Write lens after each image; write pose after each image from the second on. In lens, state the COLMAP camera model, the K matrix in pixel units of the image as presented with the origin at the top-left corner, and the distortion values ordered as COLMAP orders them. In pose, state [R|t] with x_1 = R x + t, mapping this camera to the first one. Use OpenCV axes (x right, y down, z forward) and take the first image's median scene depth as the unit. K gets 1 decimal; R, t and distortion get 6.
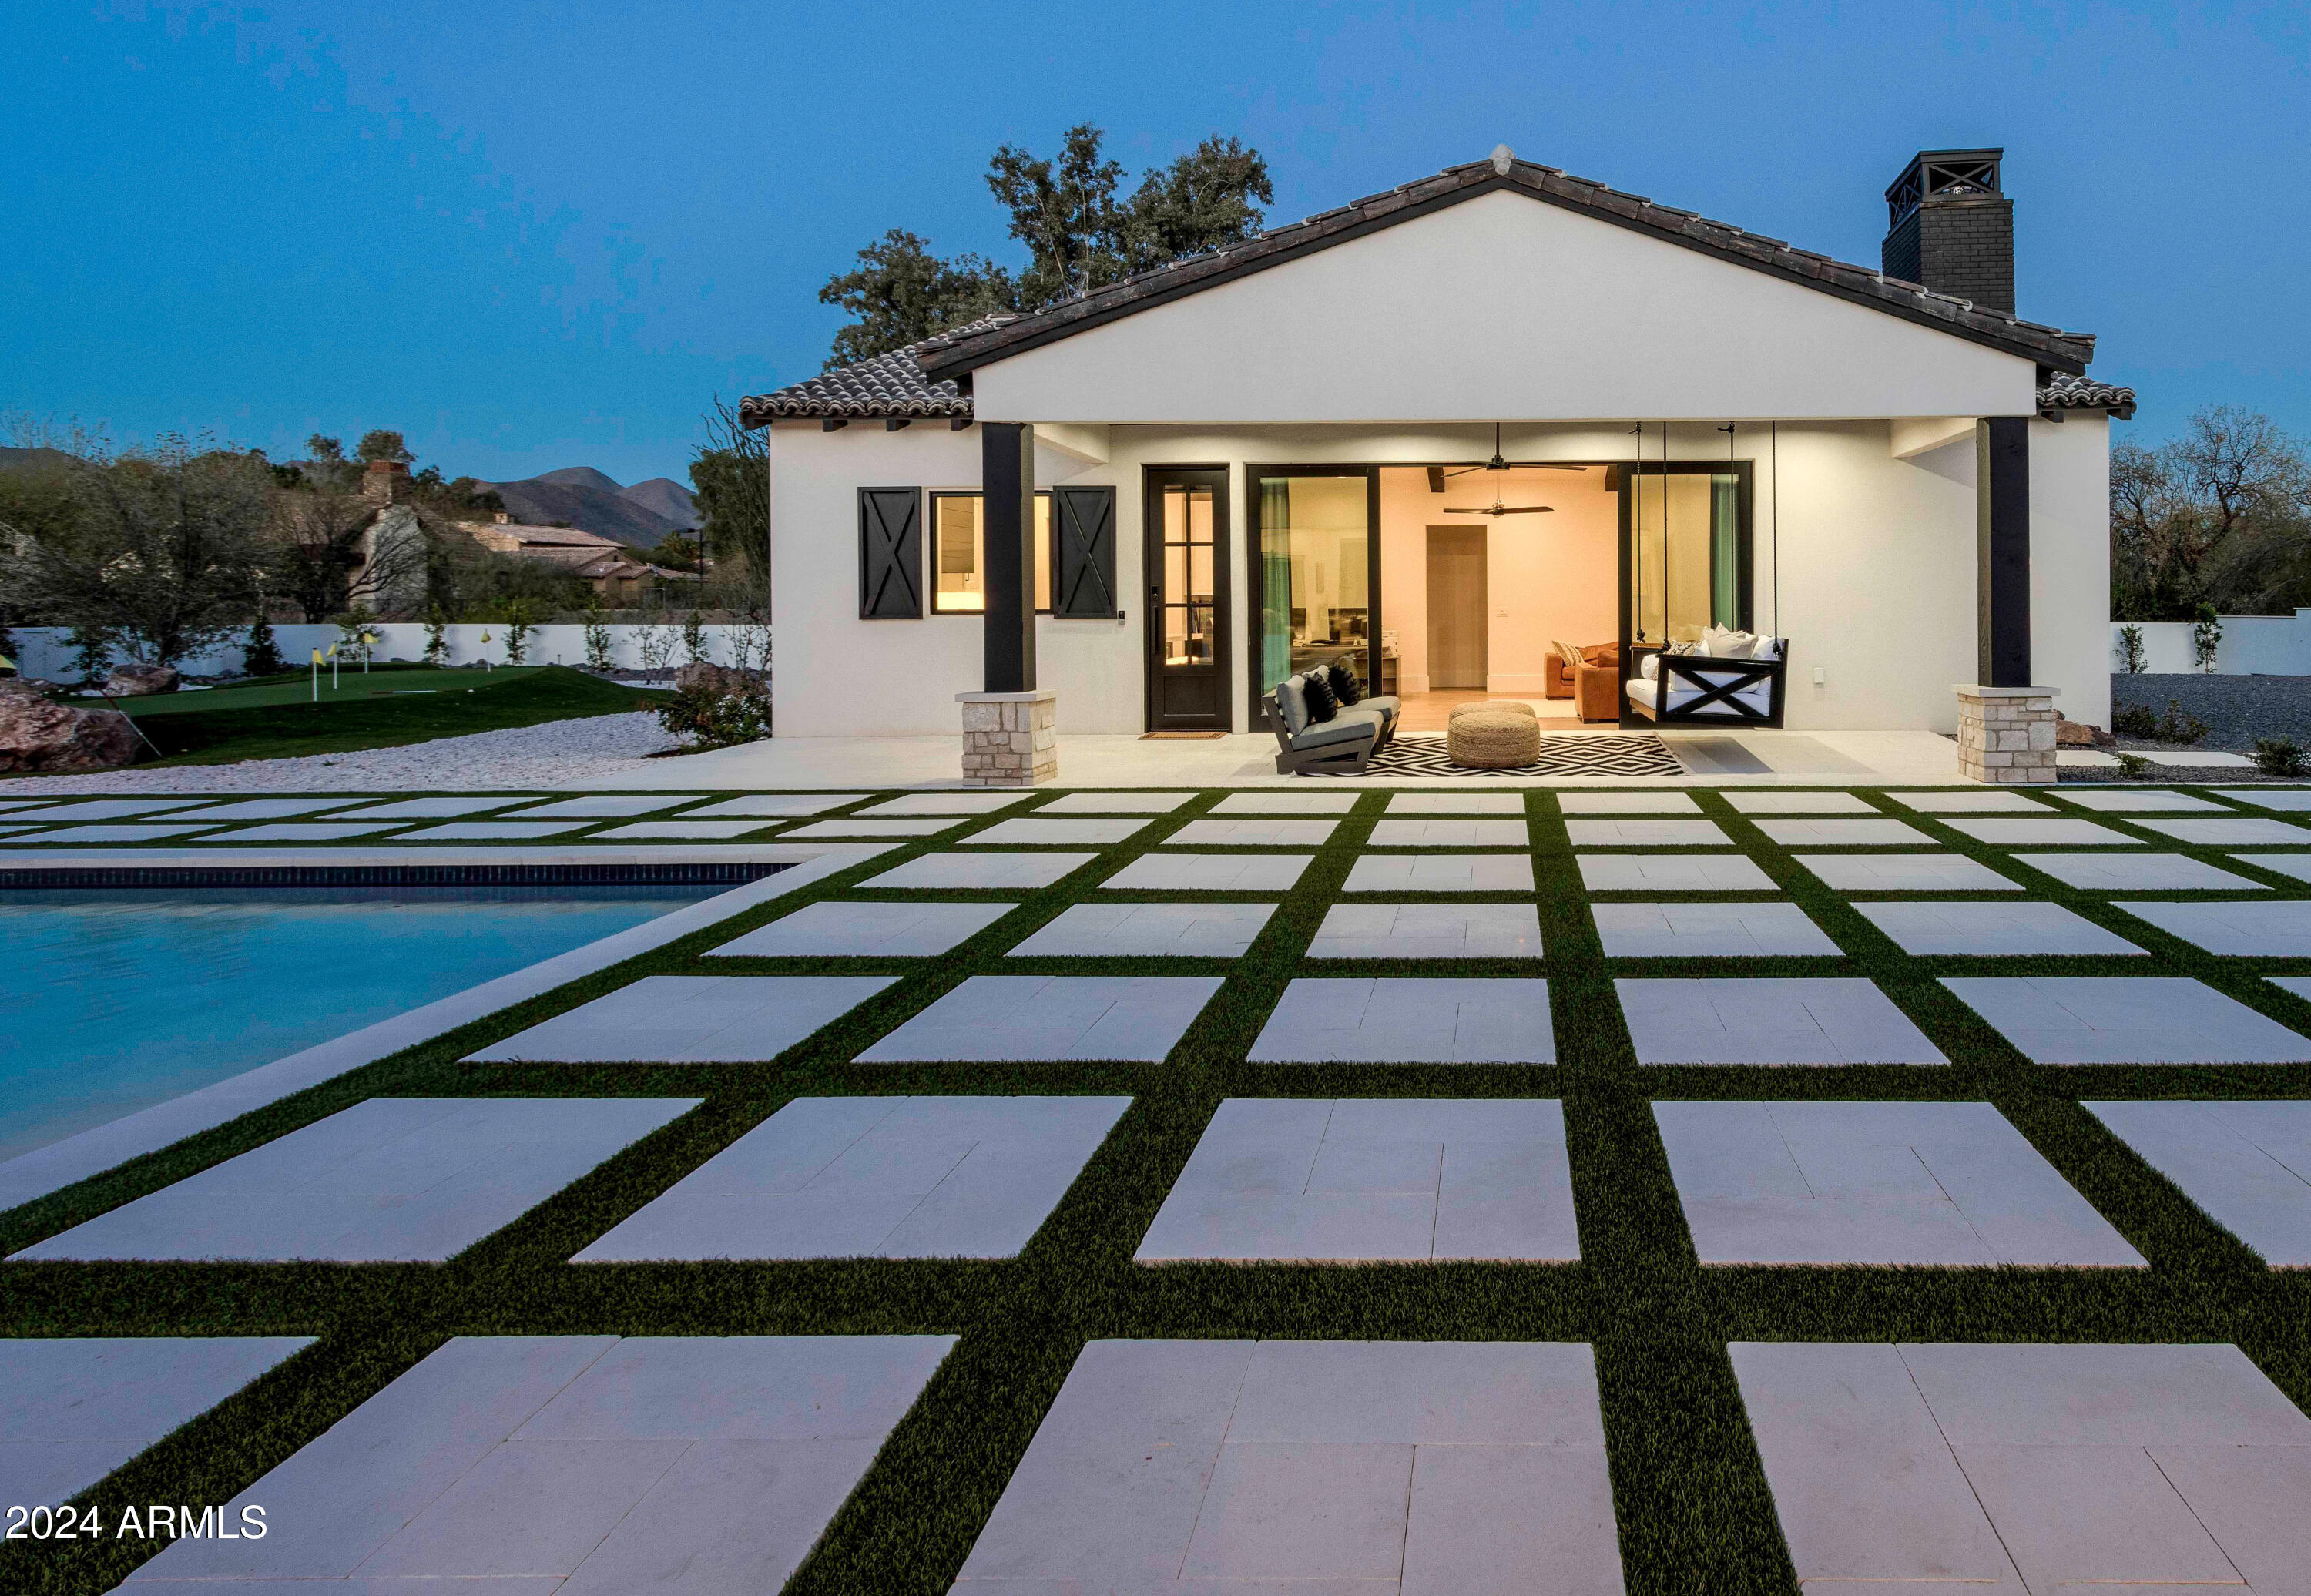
lens RADIAL K [[1347.8, 0, 1244.2], [0, 1347.8, 614.8], [0, 0, 1]] dist [-0.012499, 0.006394]
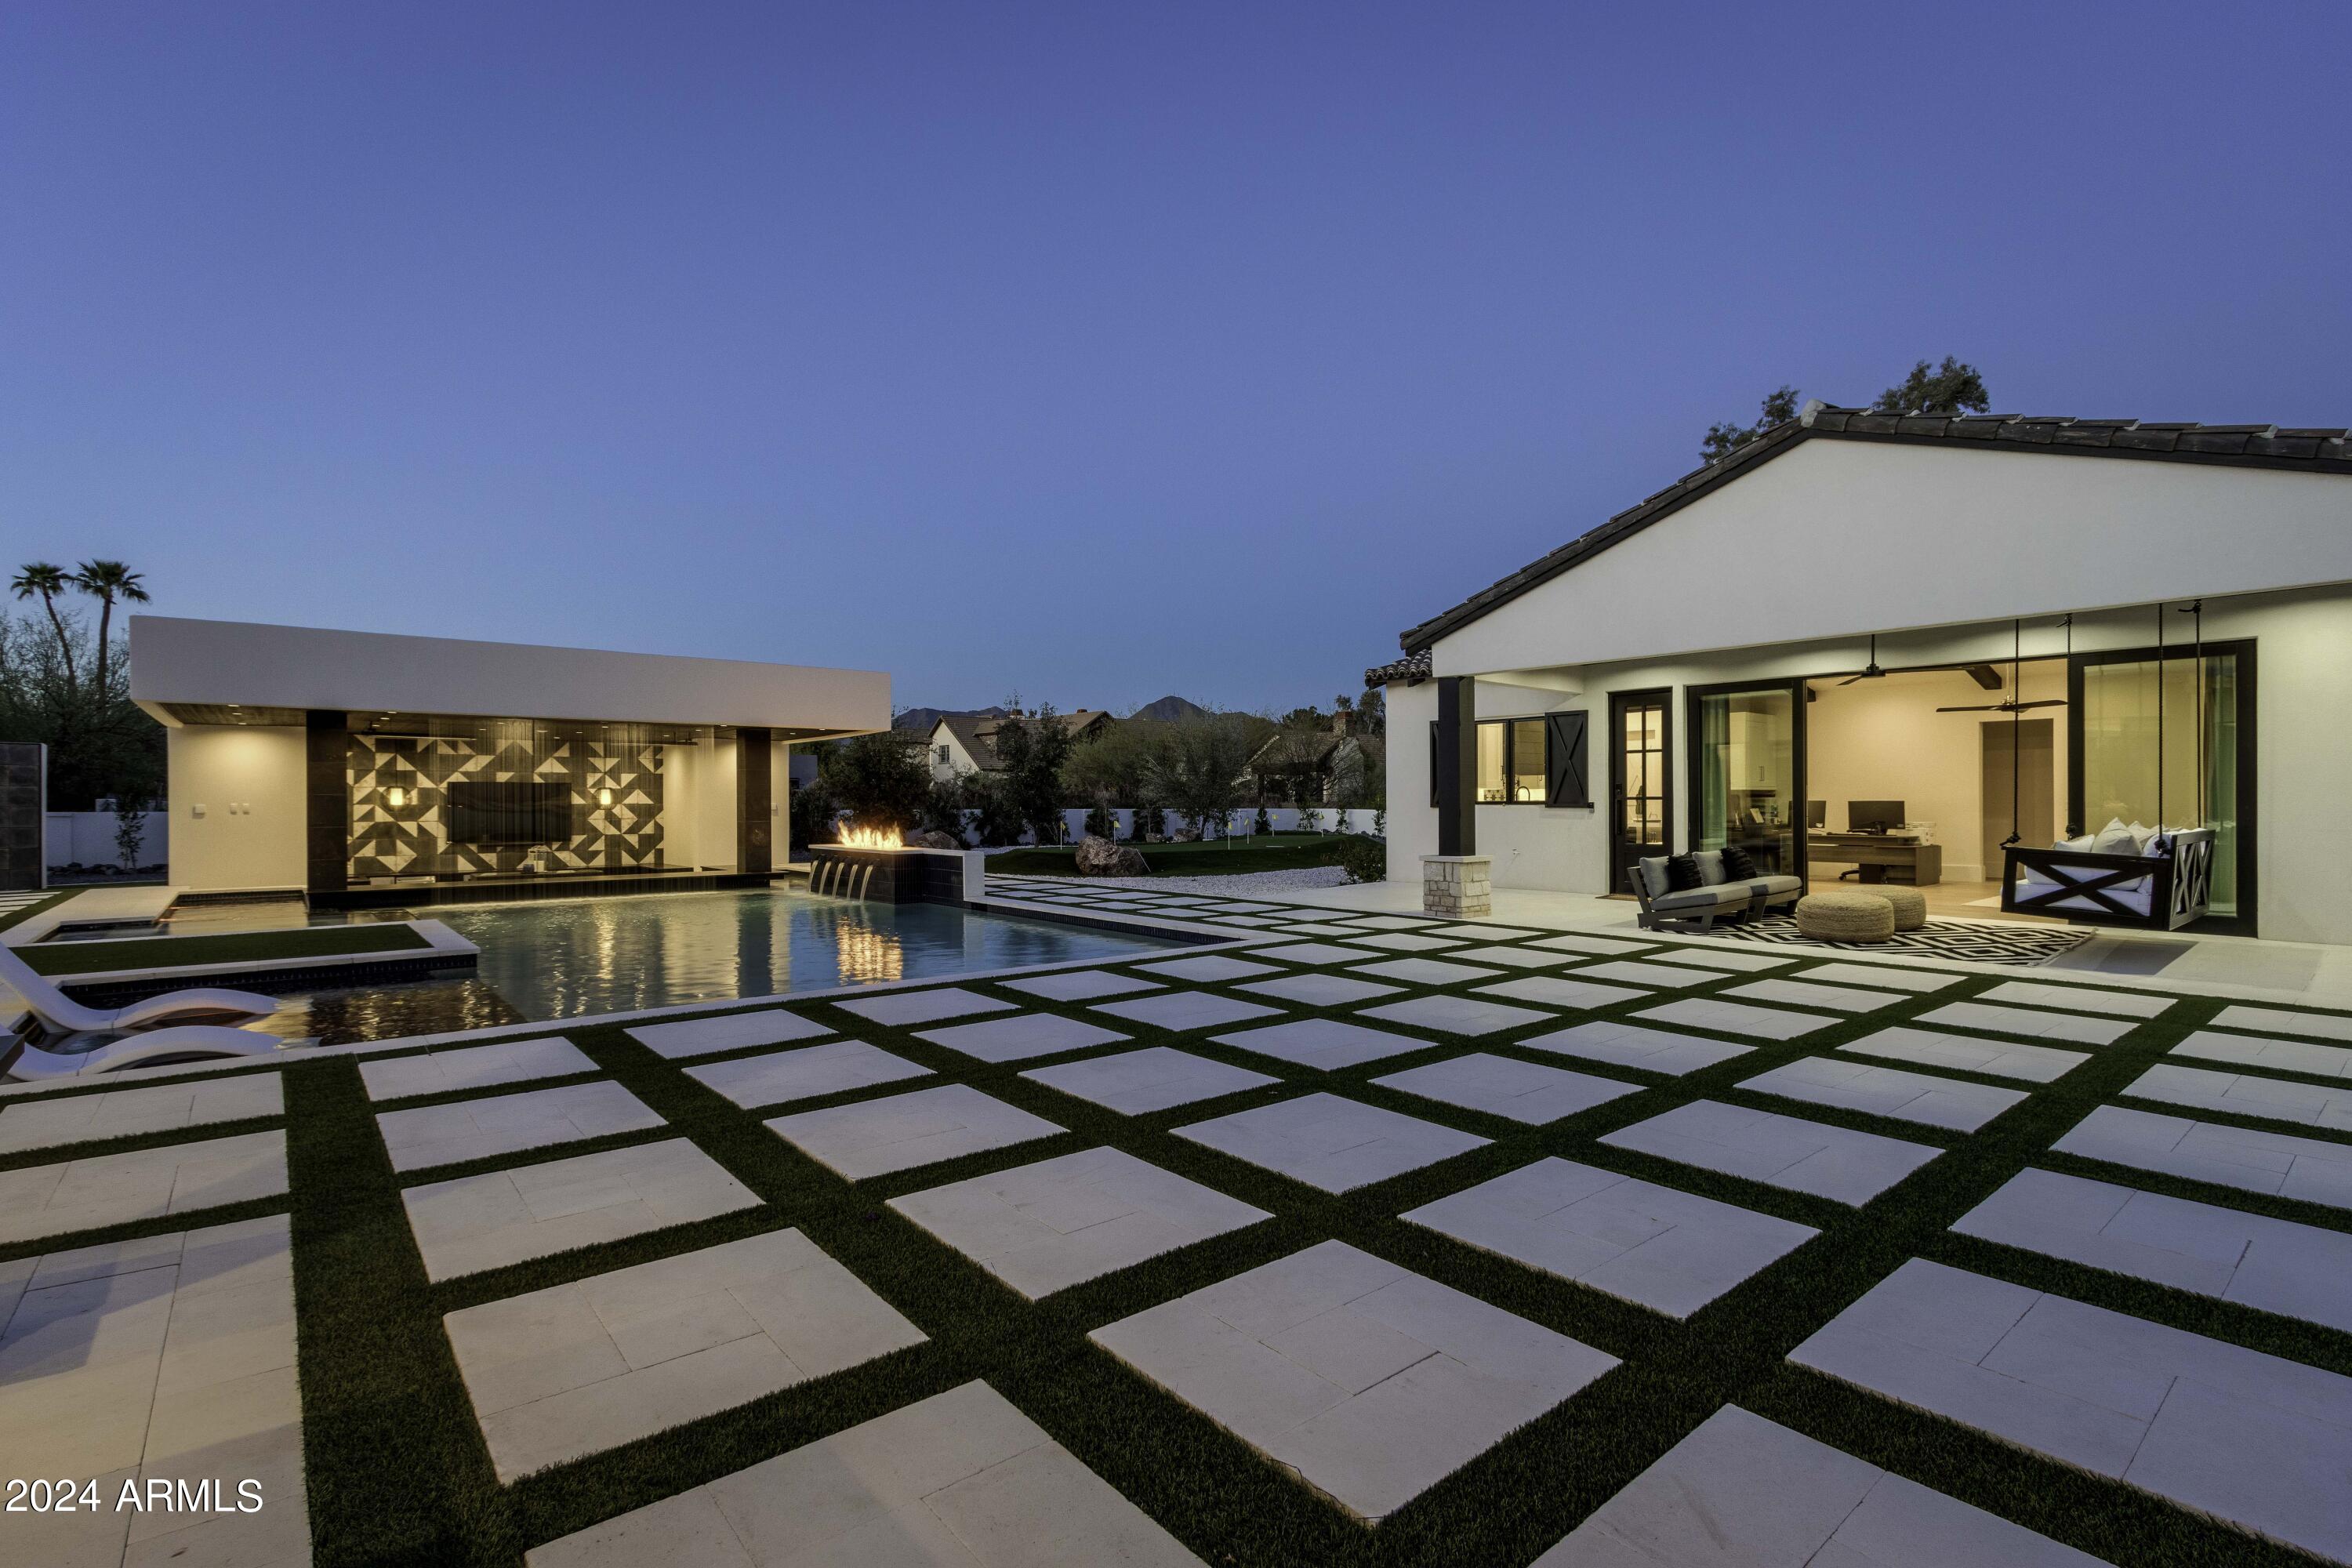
lens RADIAL K [[1066.3, 0, 1178.5], [0, 1066.3, 800.0], [0, 0, 1]] dist [-0.010847, -0.001064]
pose [[0.647777, 0.002553, -0.761826, 0.444757], [-0.006230, 0.999979, -0.001946, -0.000672], [0.761804, 0.006007, 0.647779, -0.002790]]
